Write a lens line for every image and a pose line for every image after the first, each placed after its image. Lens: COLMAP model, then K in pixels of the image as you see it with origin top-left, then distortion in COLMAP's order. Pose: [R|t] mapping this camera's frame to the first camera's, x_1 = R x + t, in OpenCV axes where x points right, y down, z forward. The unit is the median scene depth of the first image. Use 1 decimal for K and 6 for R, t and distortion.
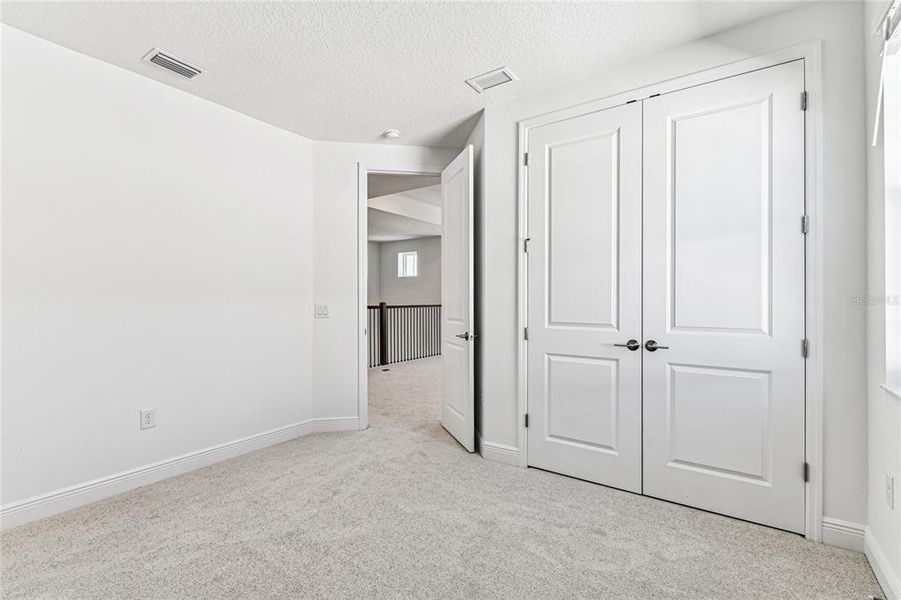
lens RADIAL K [[417.8, 0, 451.4], [0, 417.8, 302.4], [0, 0, 1]] dist [0.022613, 0.000494]
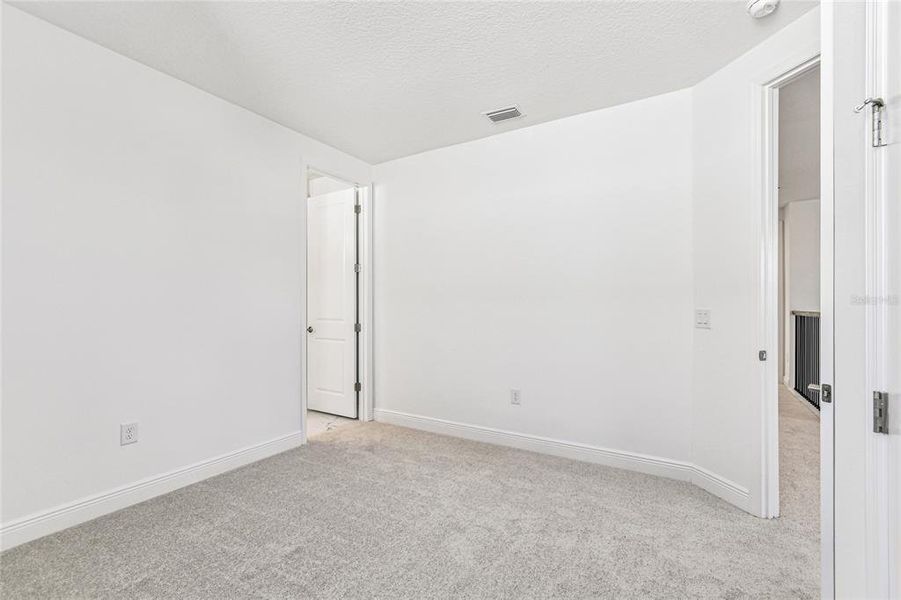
lens RADIAL K [[417.8, 0, 452.3], [0, 417.8, 300.4], [0, 0, 1]] dist [0.022613, 0.000494]
pose [[0.058069, -0.001901, -0.998311, 0.470050], [-0.004281, 0.999989, -0.002153, -0.009507], [0.998303, 0.004398, 0.058060, 0.648993]]
